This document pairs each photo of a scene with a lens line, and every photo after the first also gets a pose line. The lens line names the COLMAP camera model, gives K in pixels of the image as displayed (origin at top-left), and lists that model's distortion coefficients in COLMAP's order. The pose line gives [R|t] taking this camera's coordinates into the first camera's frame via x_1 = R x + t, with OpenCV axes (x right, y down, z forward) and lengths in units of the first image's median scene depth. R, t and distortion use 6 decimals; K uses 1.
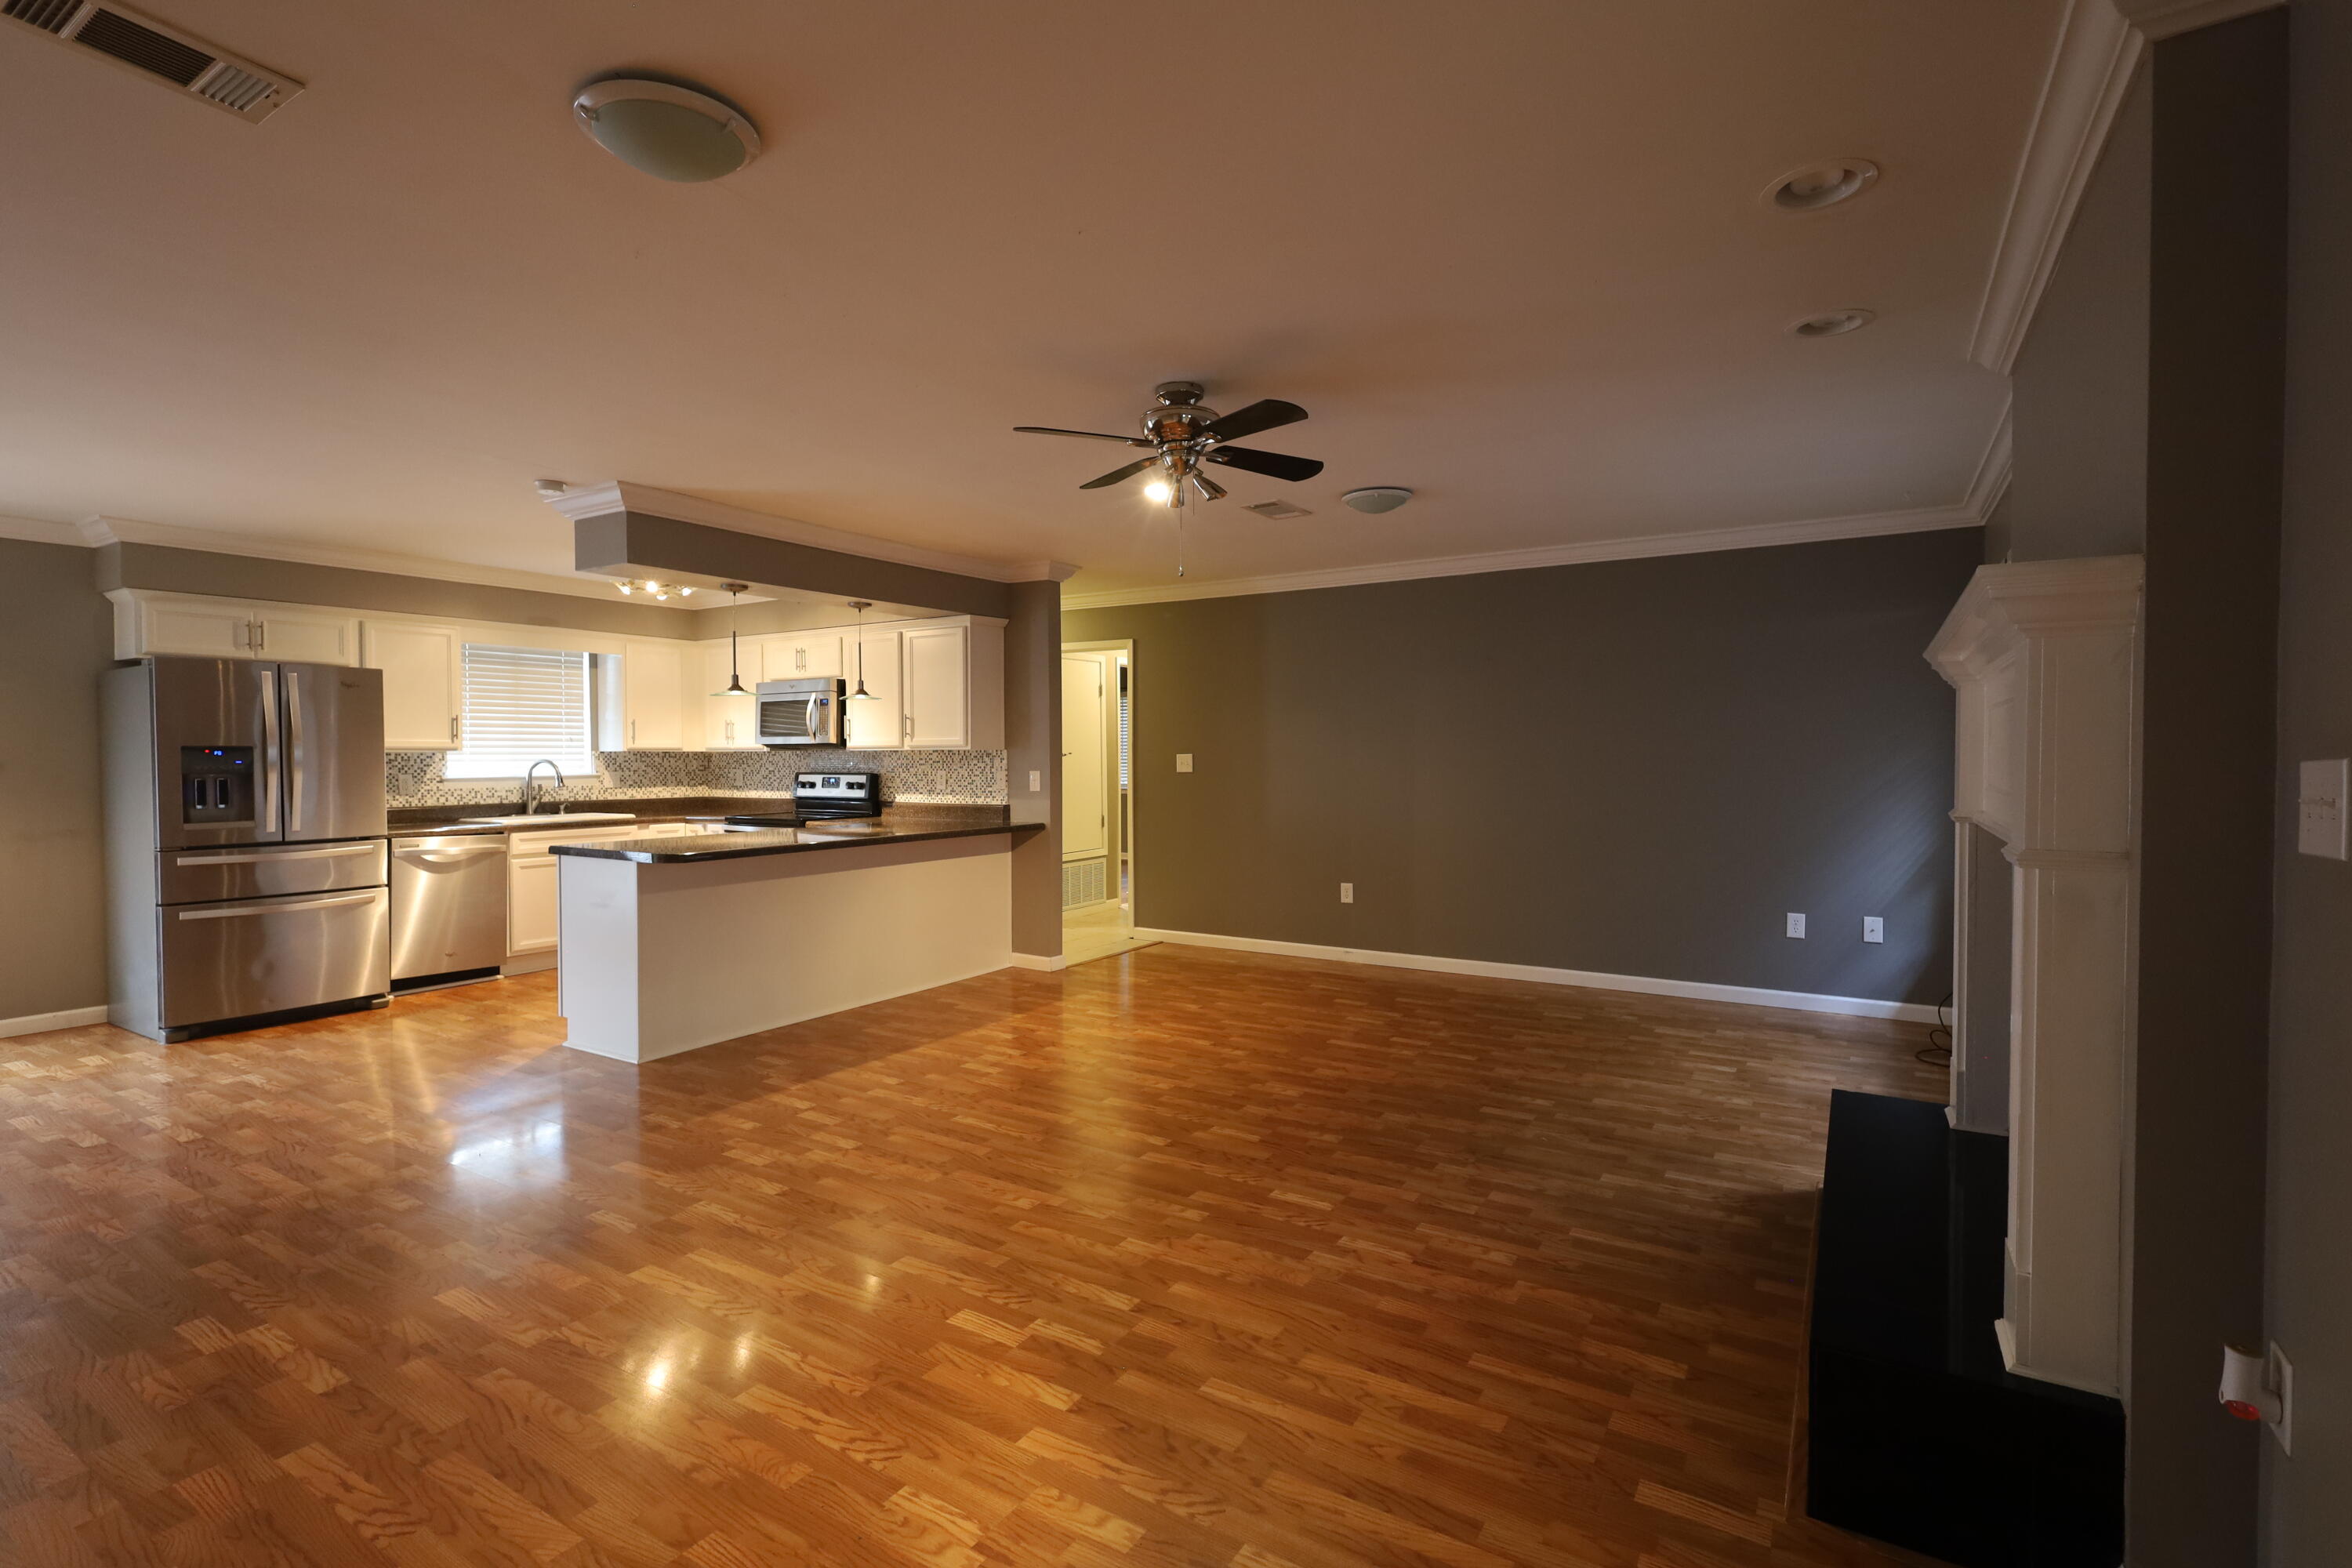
lens RADIAL K [[1084.5, 0, 1178.0], [0, 1084.5, 785.4], [0, 0, 1]] dist [-0.000627, 0.000336]
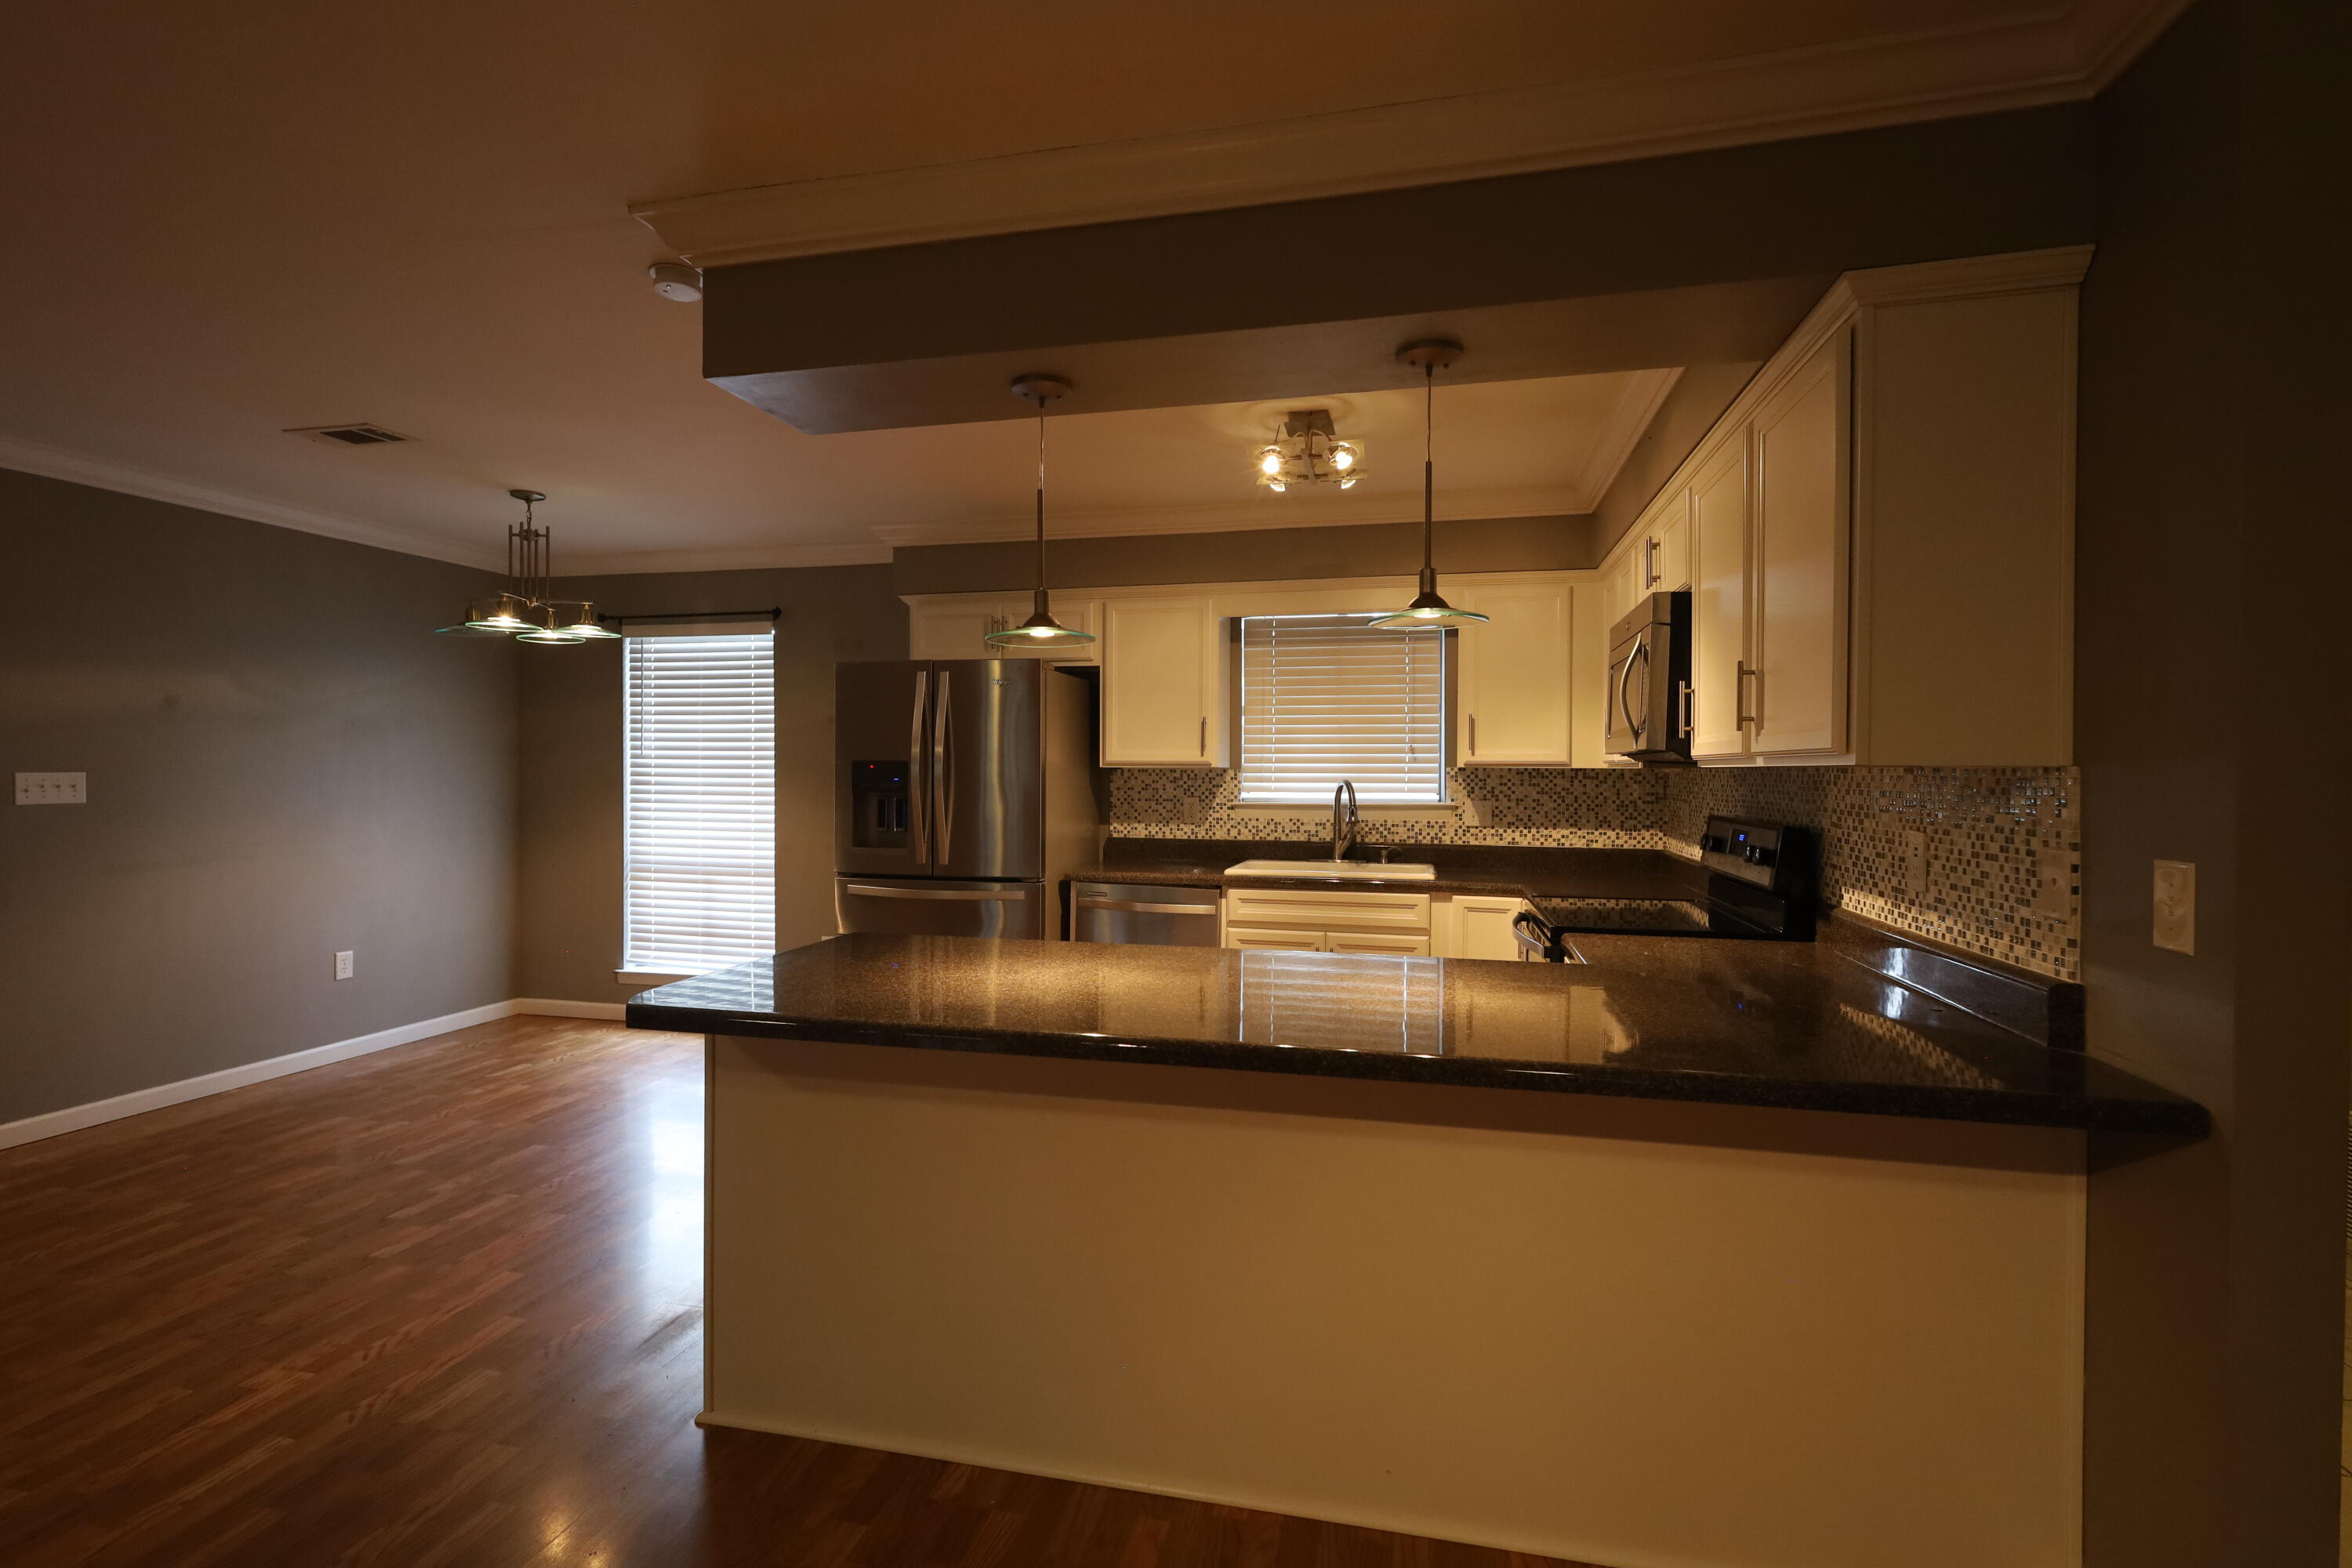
lens RADIAL K [[1084.5, 0, 1173.6], [0, 1084.5, 772.6], [0, 0, 1]] dist [-0.000627, 0.000336]
pose [[0.323044, 0.007045, -0.946358, 0.015461], [-0.032527, 0.999464, -0.003663, -0.029492], [0.945825, 0.031966, 0.323100, 0.903296]]
